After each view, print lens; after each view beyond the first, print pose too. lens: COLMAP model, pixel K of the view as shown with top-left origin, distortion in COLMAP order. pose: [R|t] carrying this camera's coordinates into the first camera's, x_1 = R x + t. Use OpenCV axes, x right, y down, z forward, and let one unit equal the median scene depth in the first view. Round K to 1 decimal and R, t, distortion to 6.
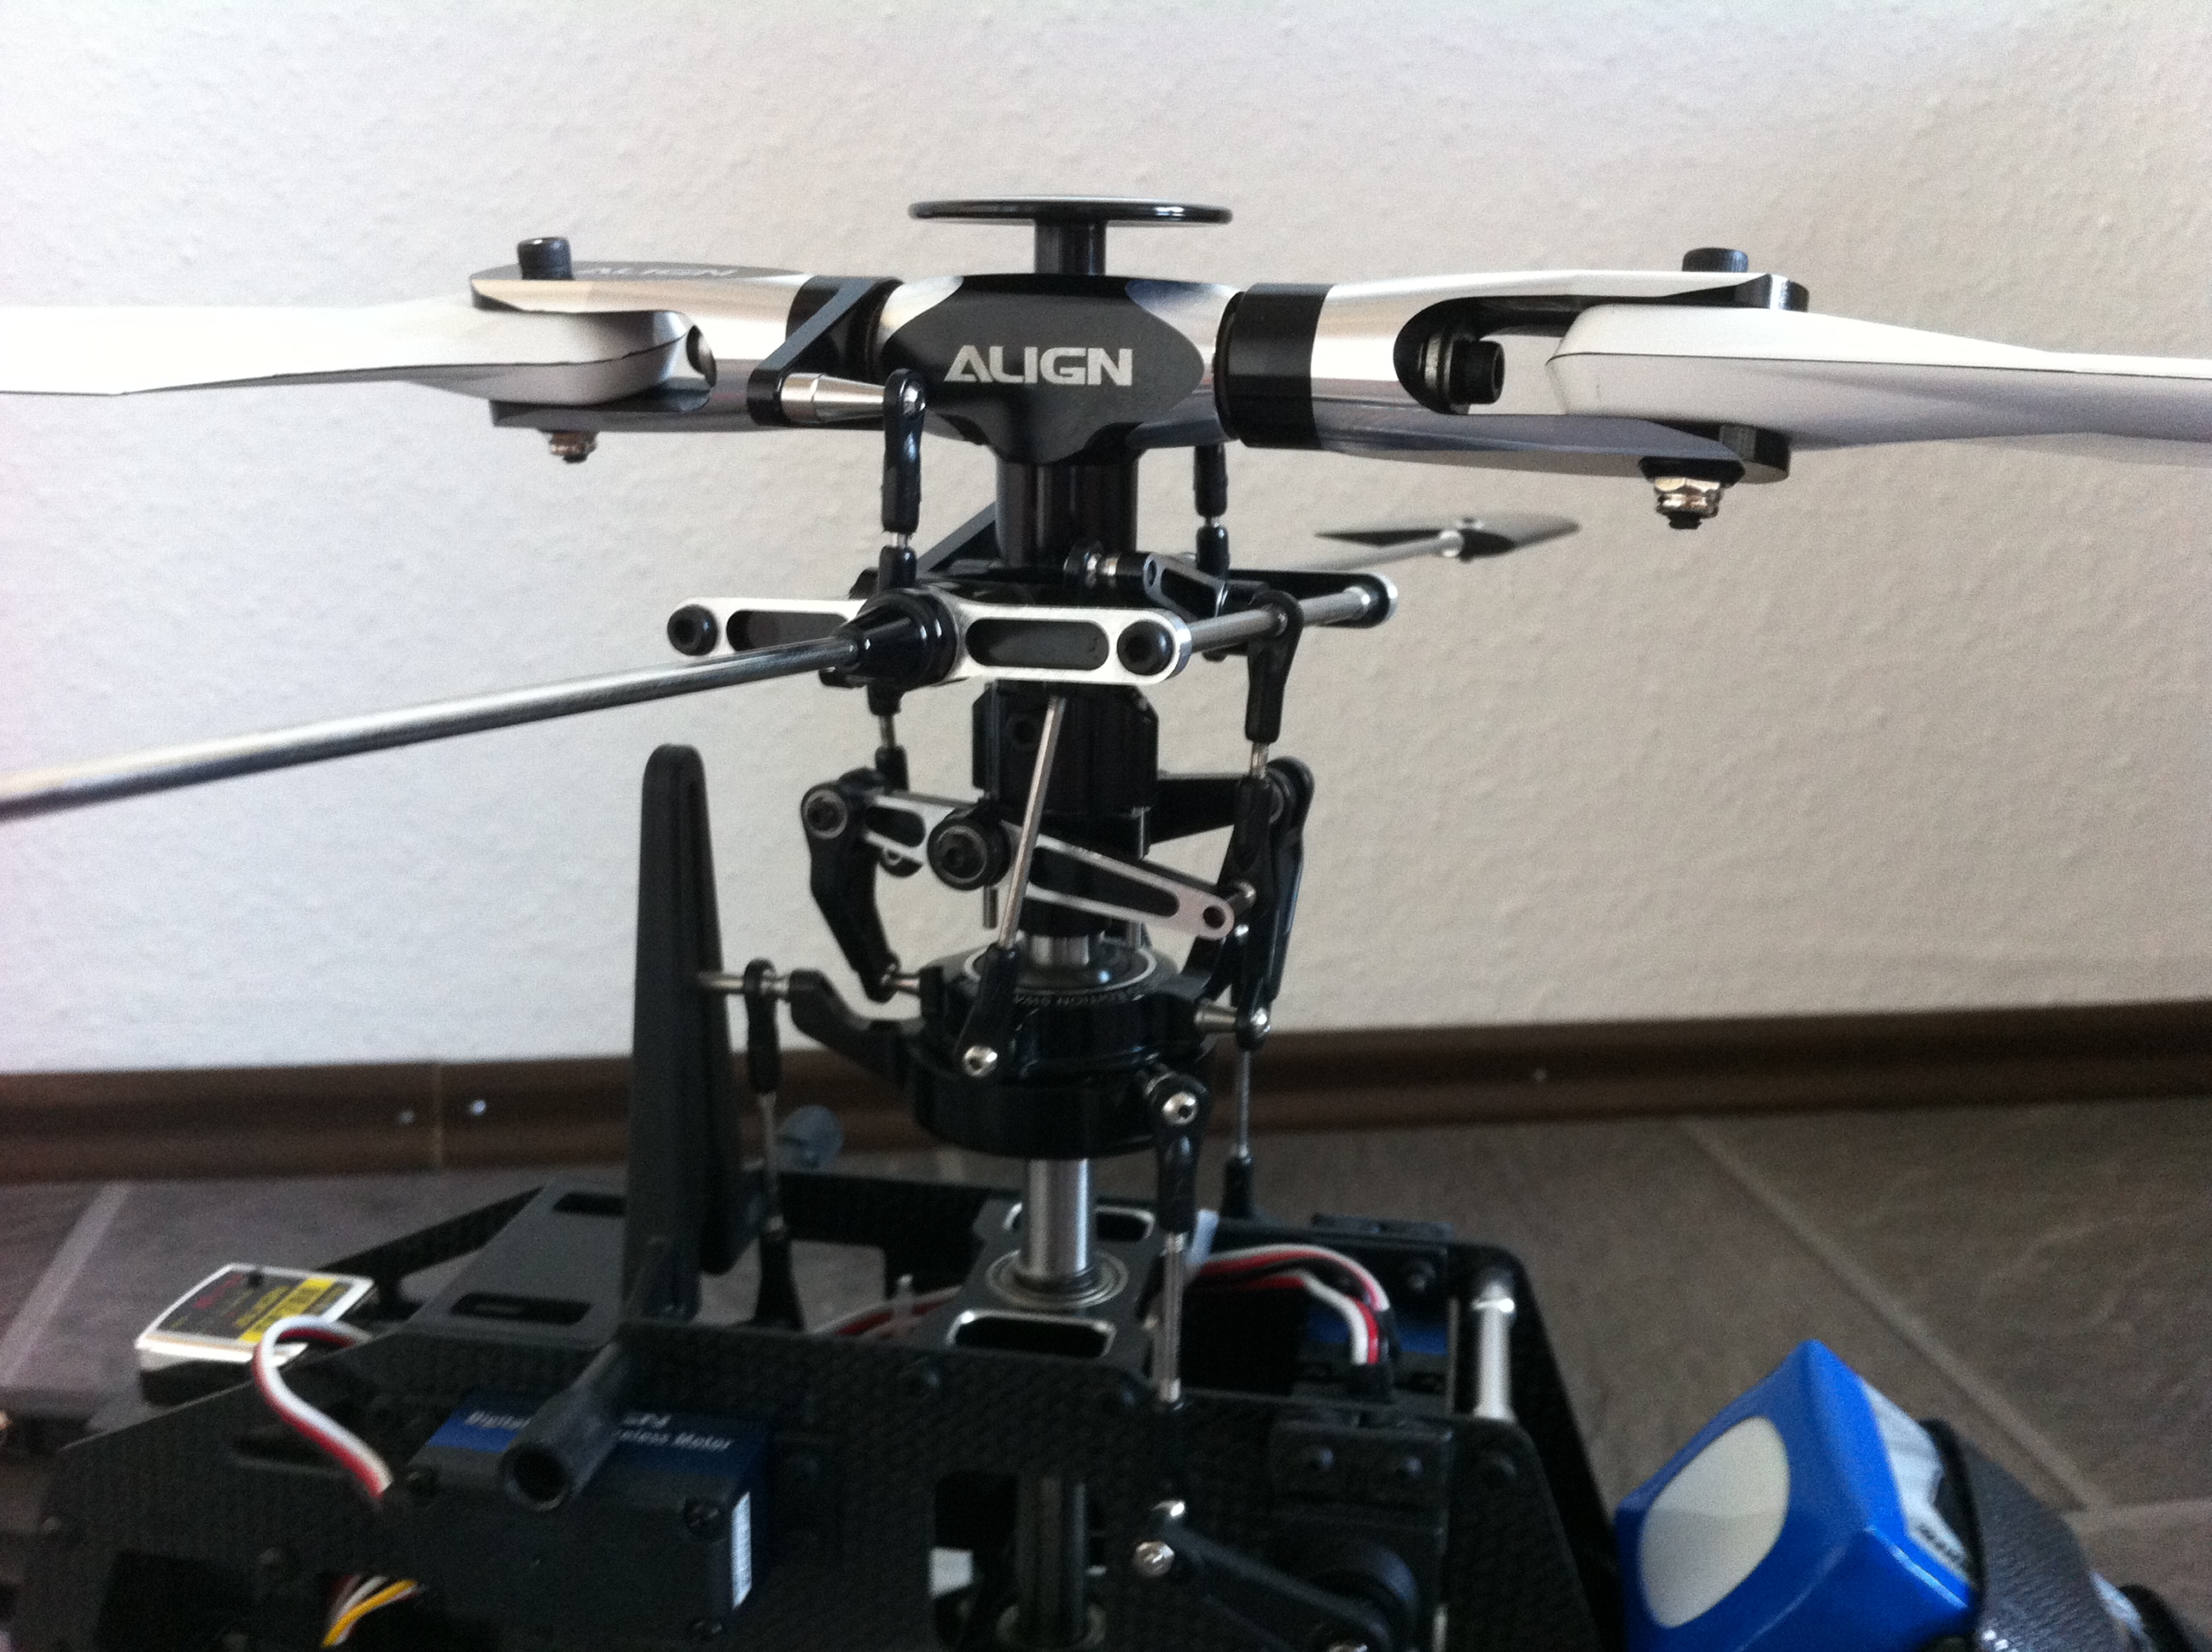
lens RADIAL K [[1959.9, 0, 1106.0], [0, 1959.9, 826.0], [0, 0, 1]] dist [-0.015339, -0.011849]
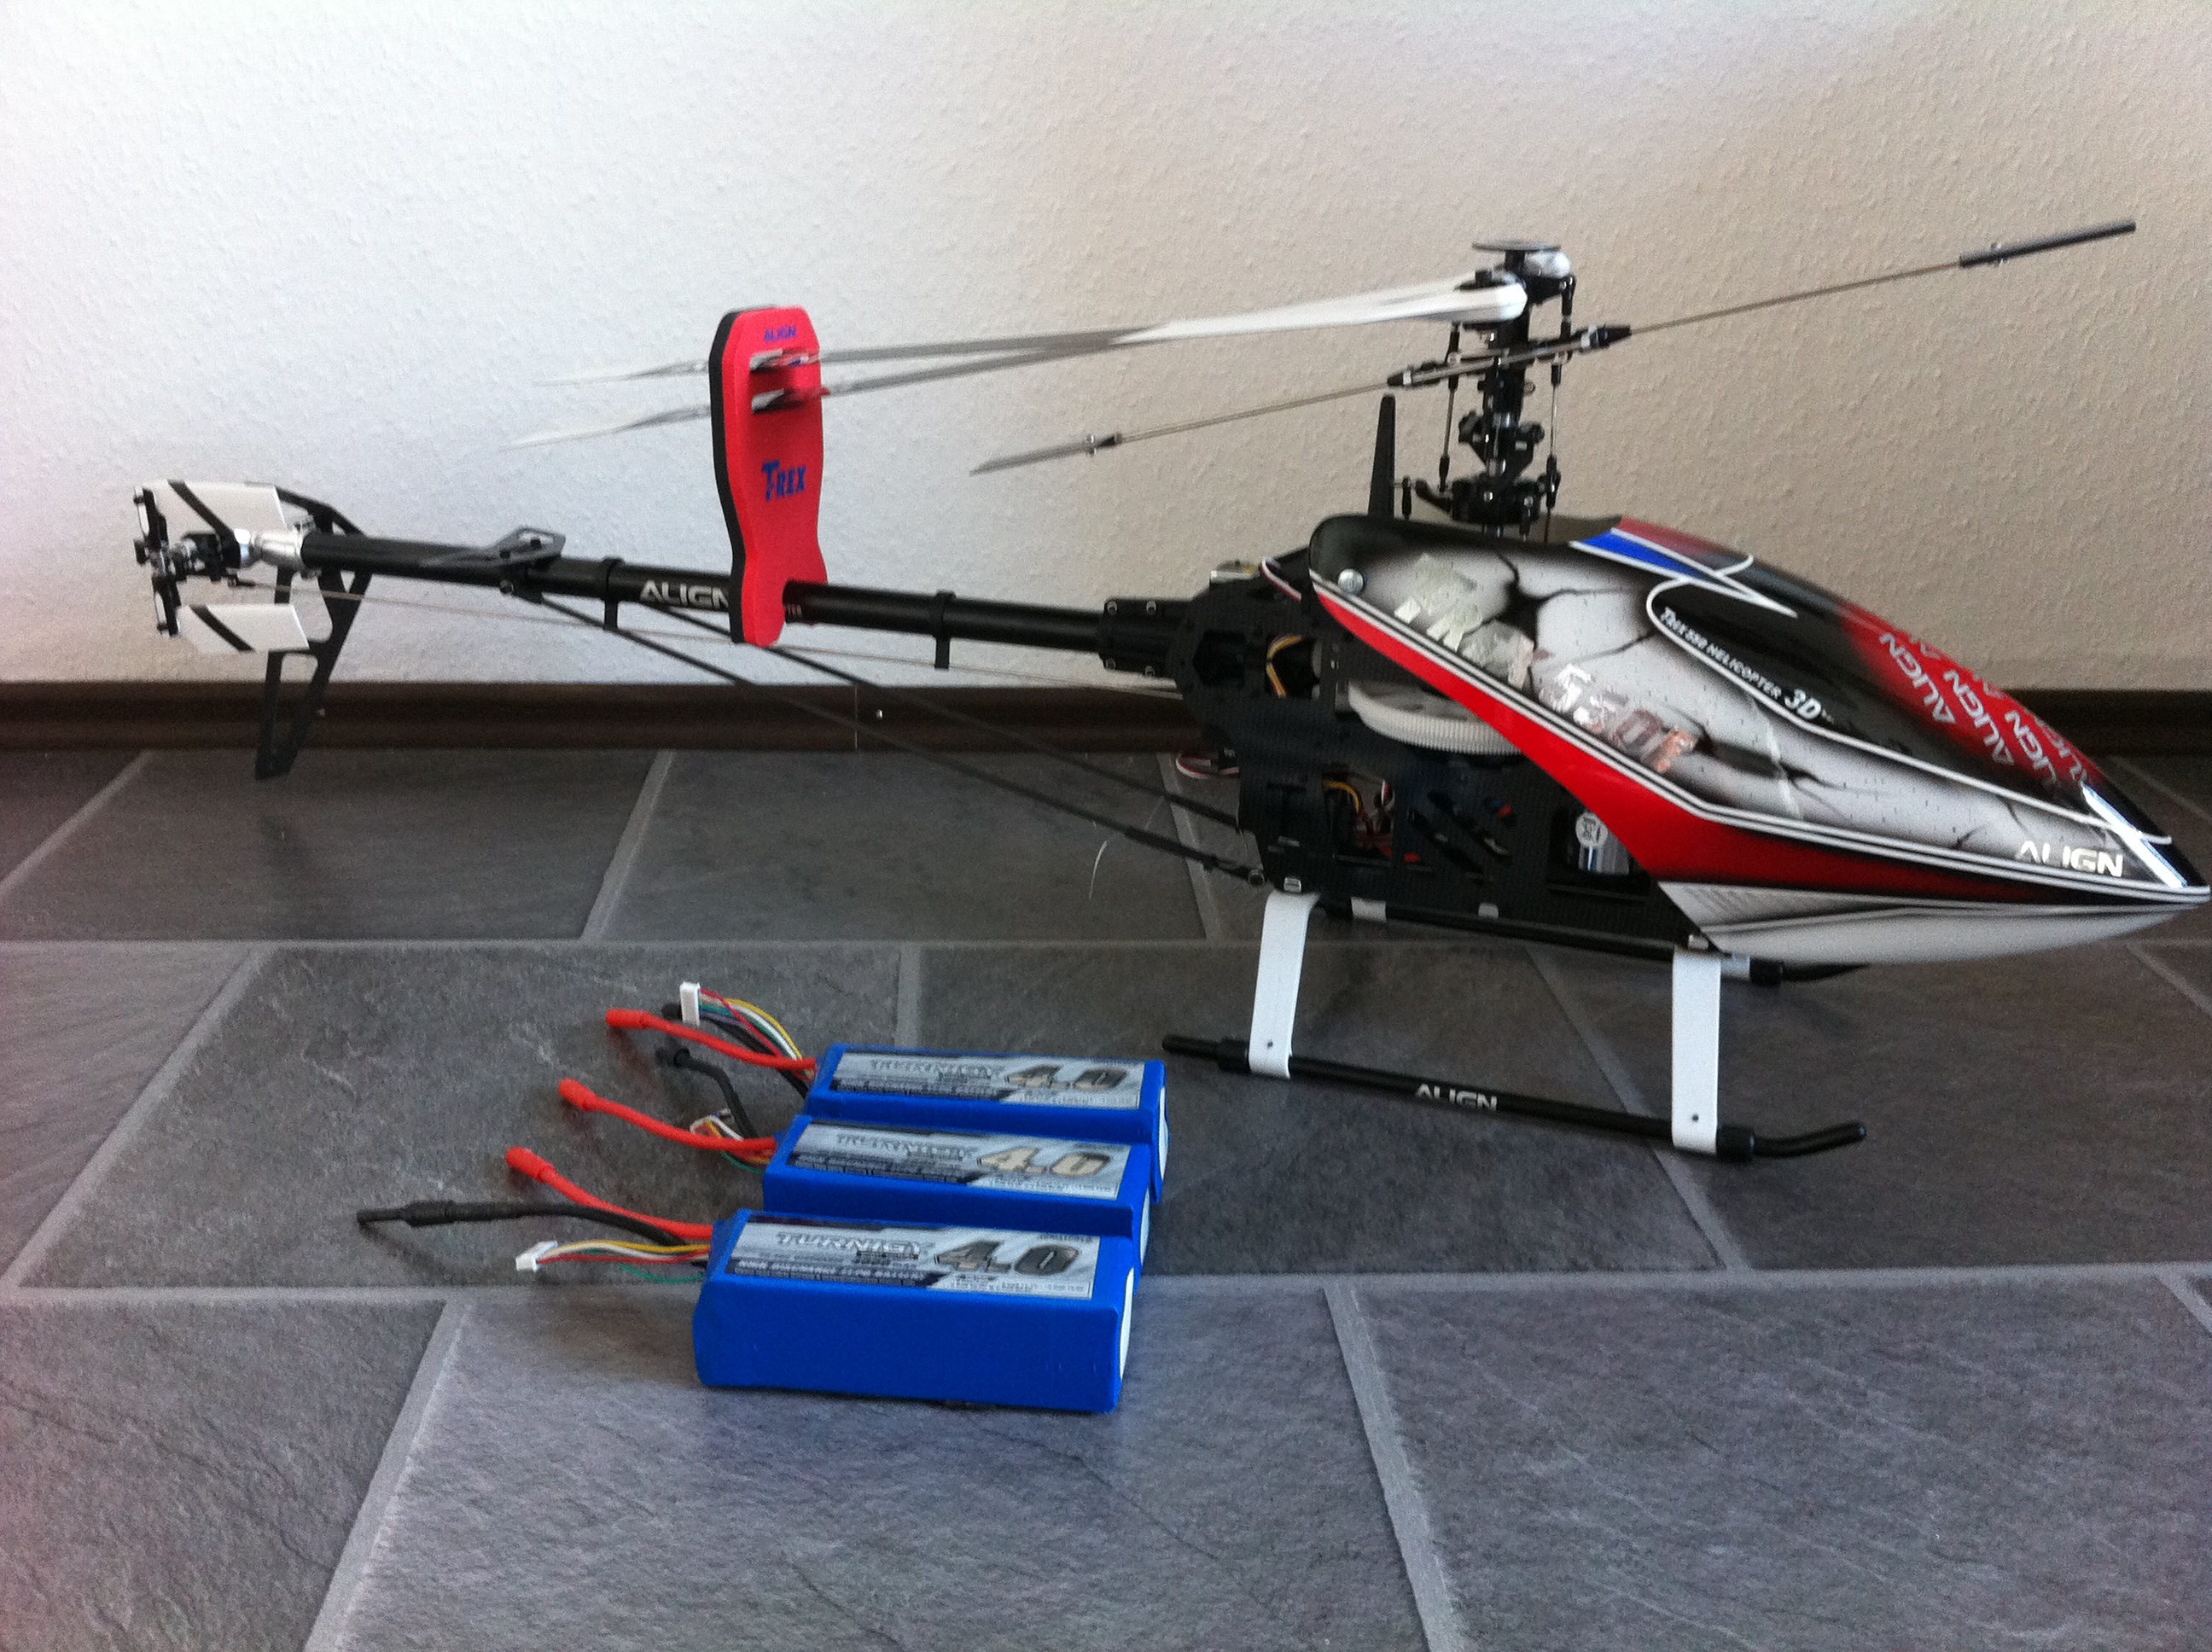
lens RADIAL K [[1959.9, 0, 1106.0], [0, 1959.9, 826.0], [0, 0, 1]] dist [-0.015339, -0.011849]
pose [[0.993866, 0.038701, -0.103594, 0.042905], [-0.025242, 0.991426, 0.128211, 0.023143], [0.107668, -0.124810, 0.986322, -0.628680]]
